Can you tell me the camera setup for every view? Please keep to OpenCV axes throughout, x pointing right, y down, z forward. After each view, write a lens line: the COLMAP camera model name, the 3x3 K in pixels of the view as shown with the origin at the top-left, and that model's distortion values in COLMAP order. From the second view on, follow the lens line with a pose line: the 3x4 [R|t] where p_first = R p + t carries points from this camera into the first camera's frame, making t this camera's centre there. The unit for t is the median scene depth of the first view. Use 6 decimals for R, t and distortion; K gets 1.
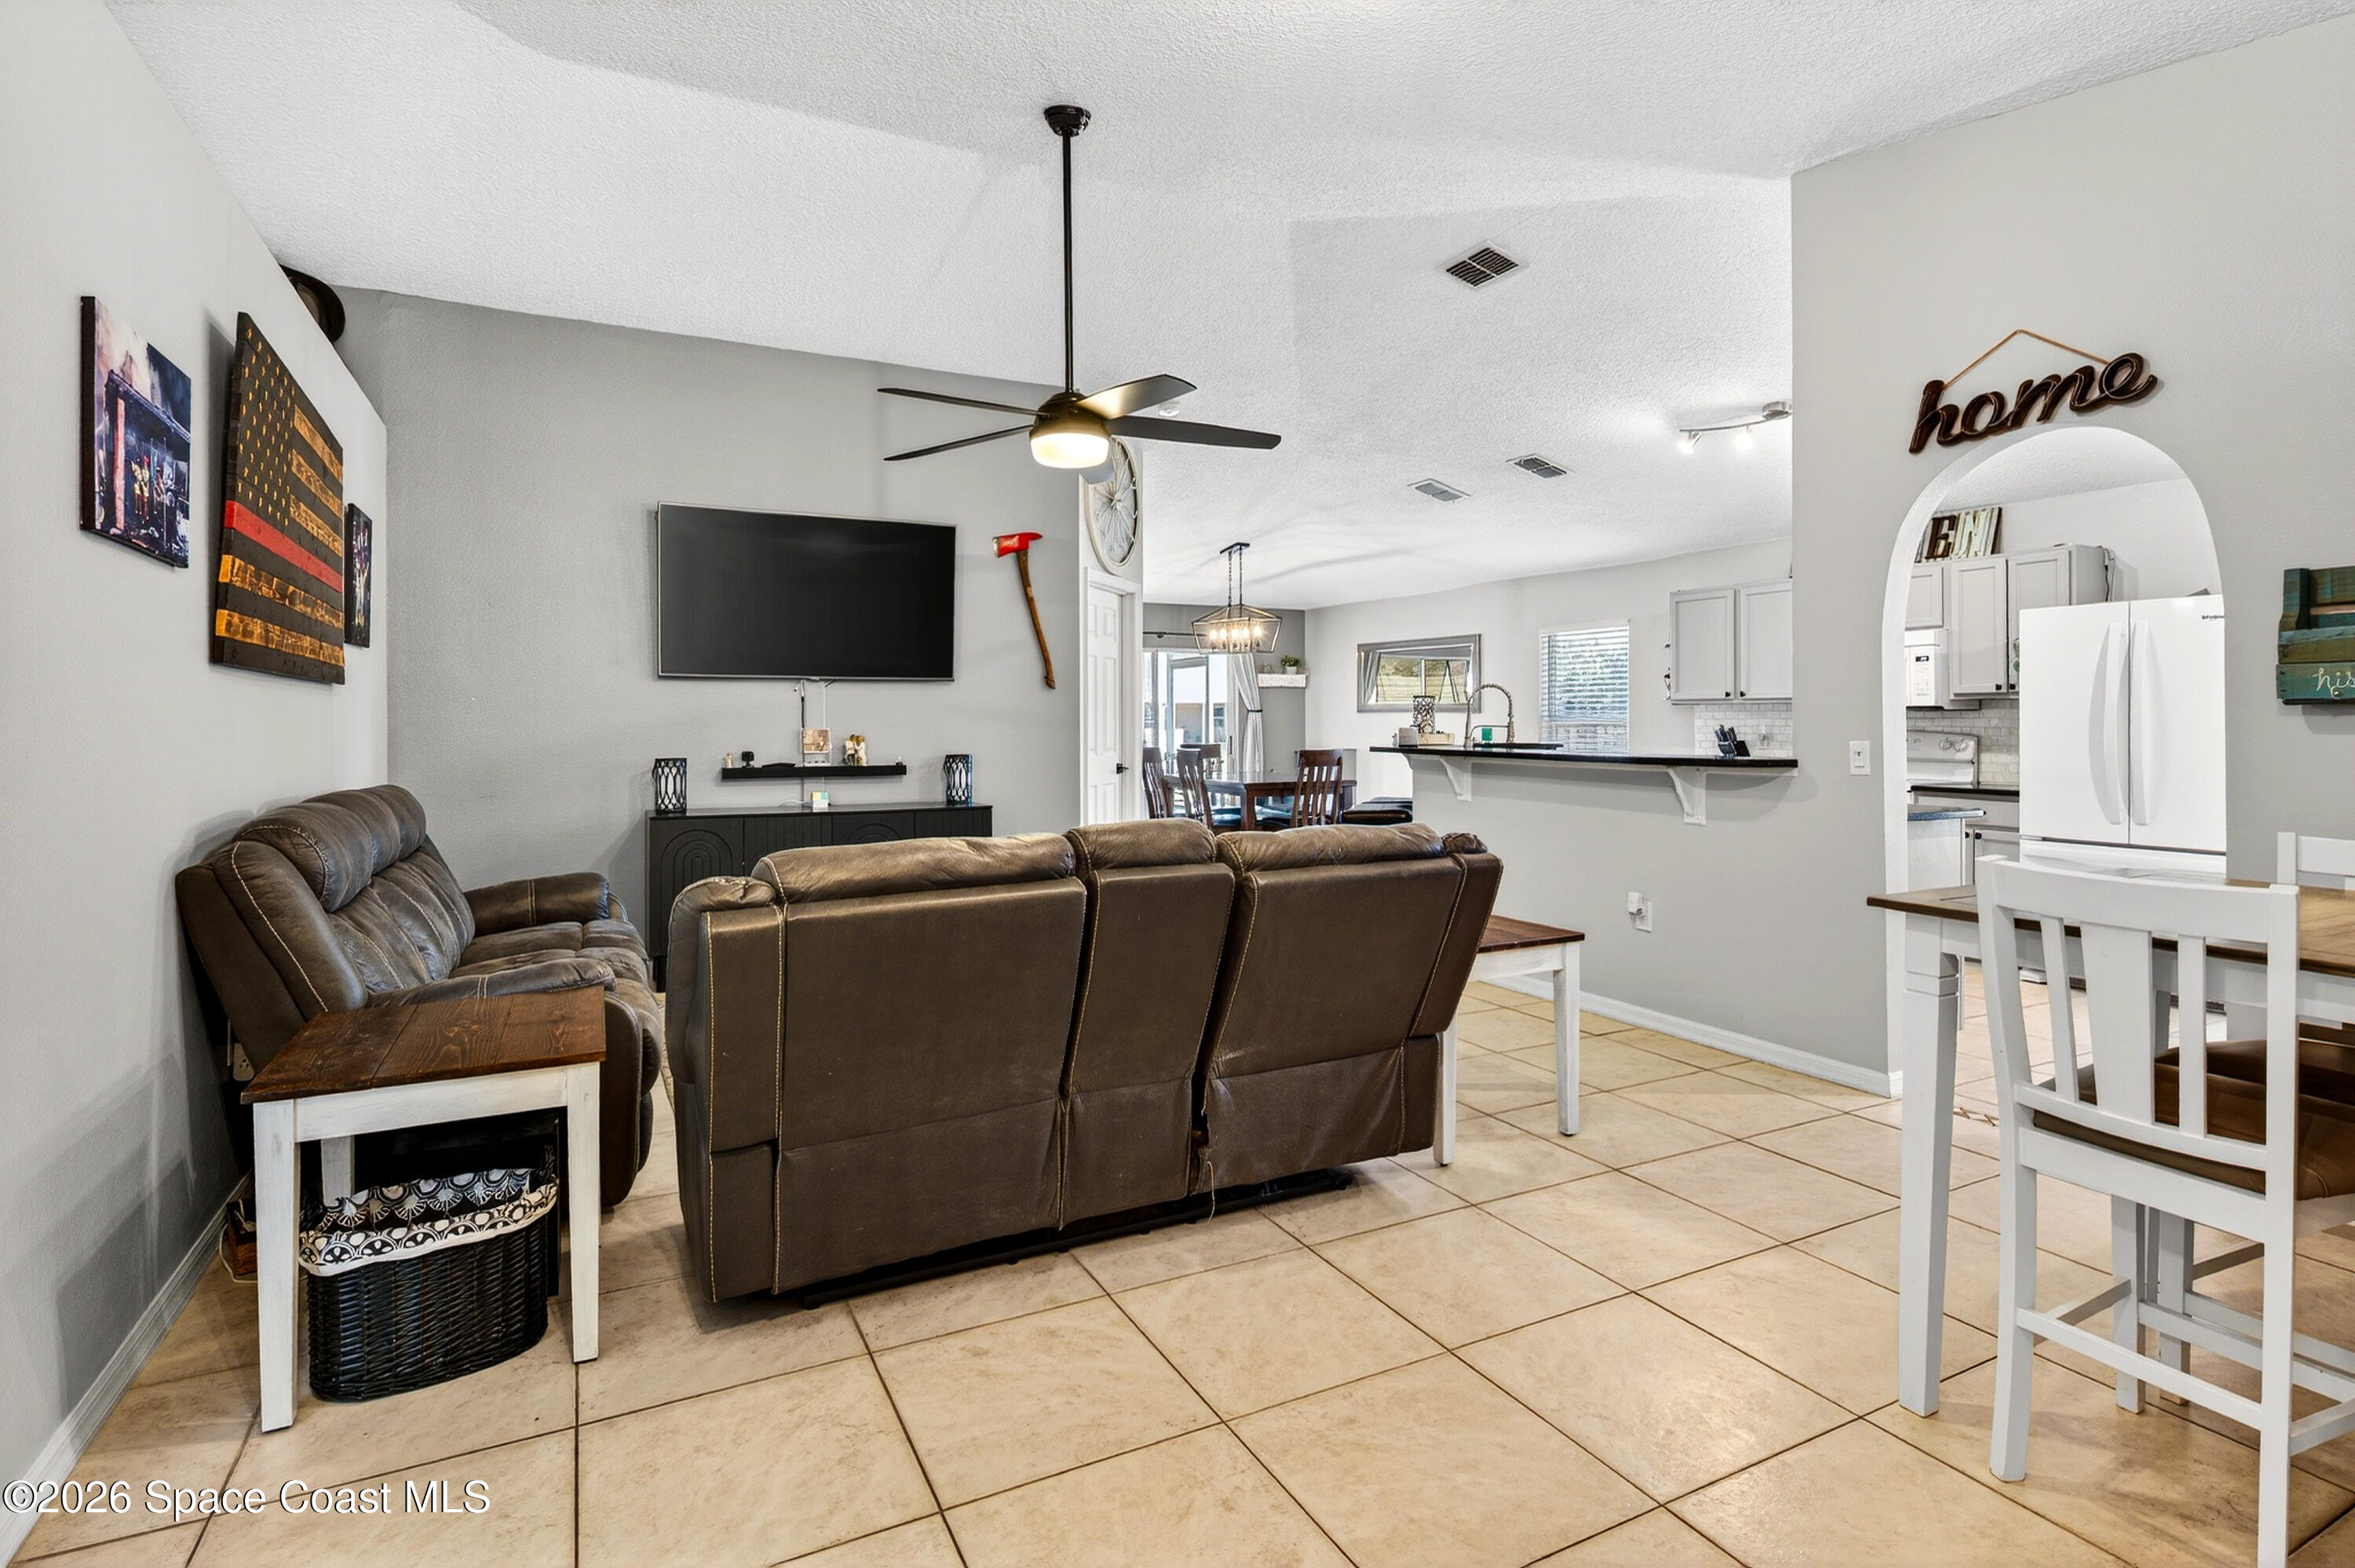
lens RADIAL K [[1177.2, 0, 1176.4], [0, 1177.2, 724.7], [0, 0, 1]] dist [-0.011828, 0.003077]
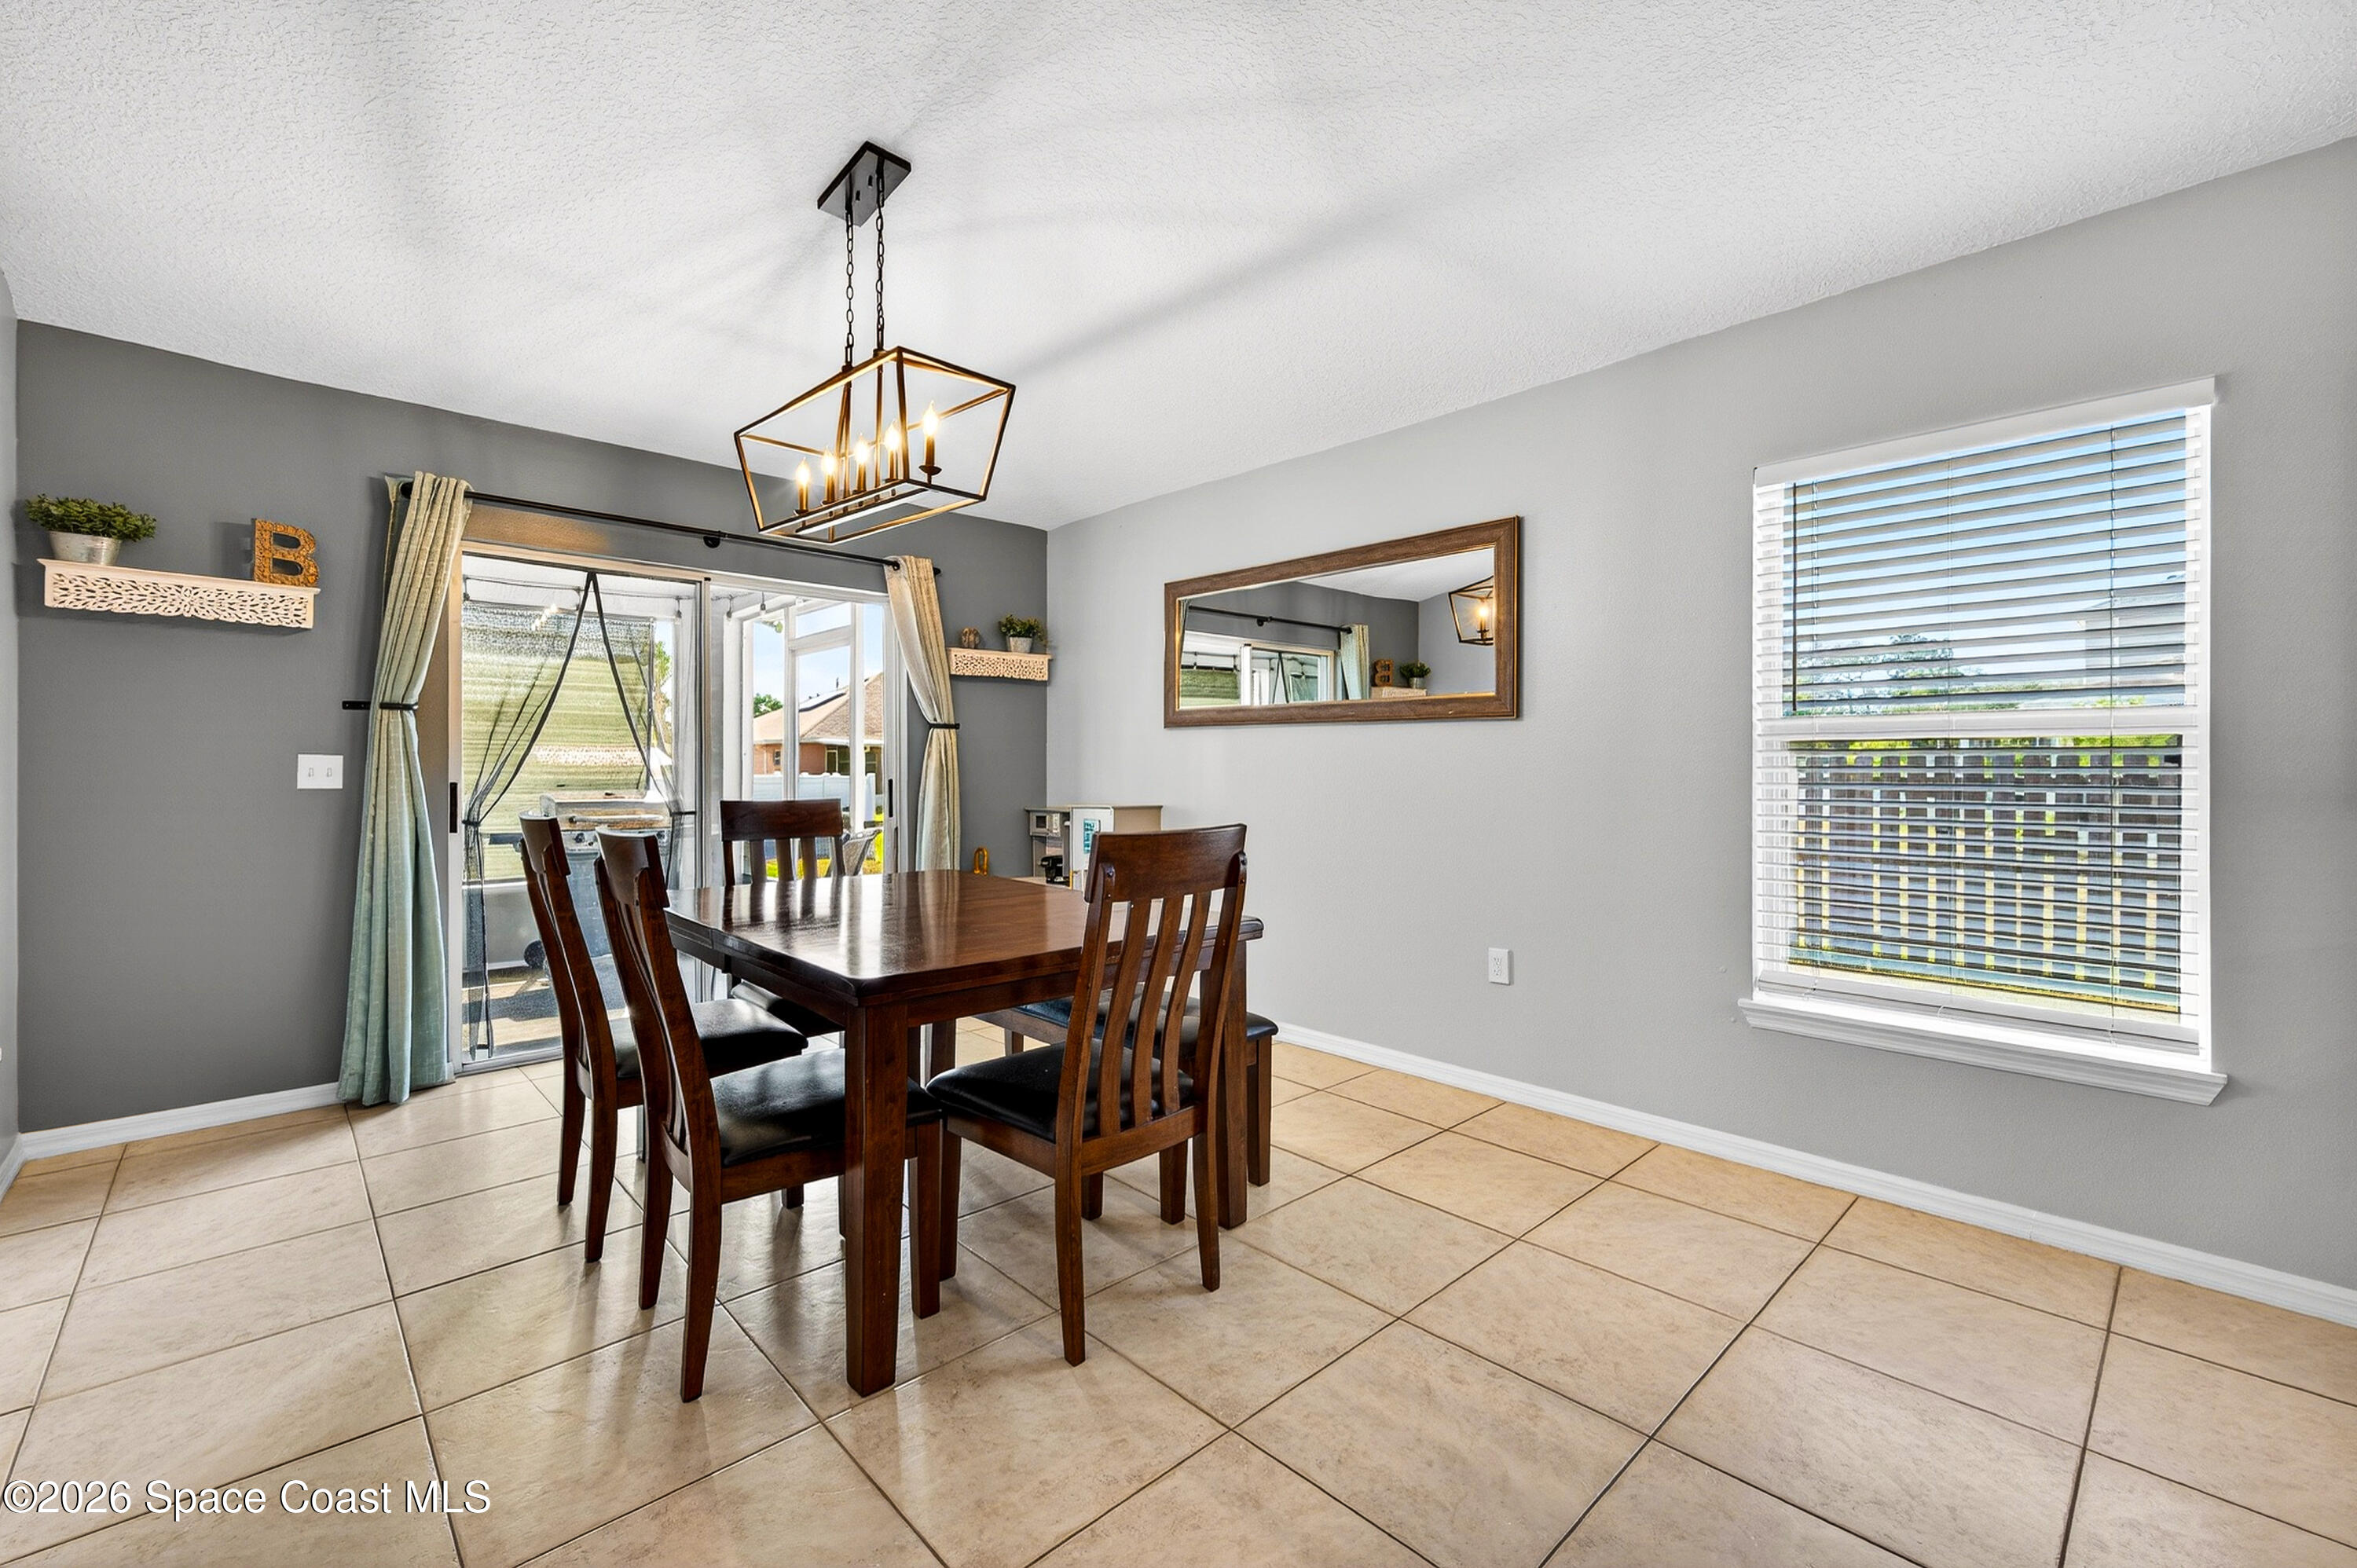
lens RADIAL K [[976.8, 0, 1174.2], [0, 976.8, 762.7], [0, 0, 1]] dist [-0.001951, 0.001246]
pose [[0.961268, 0.002383, 0.275604, 0.102073], [0.000131, 0.999959, -0.009103, 0.014816], [-0.275615, 0.008786, 0.961228, 1.275541]]
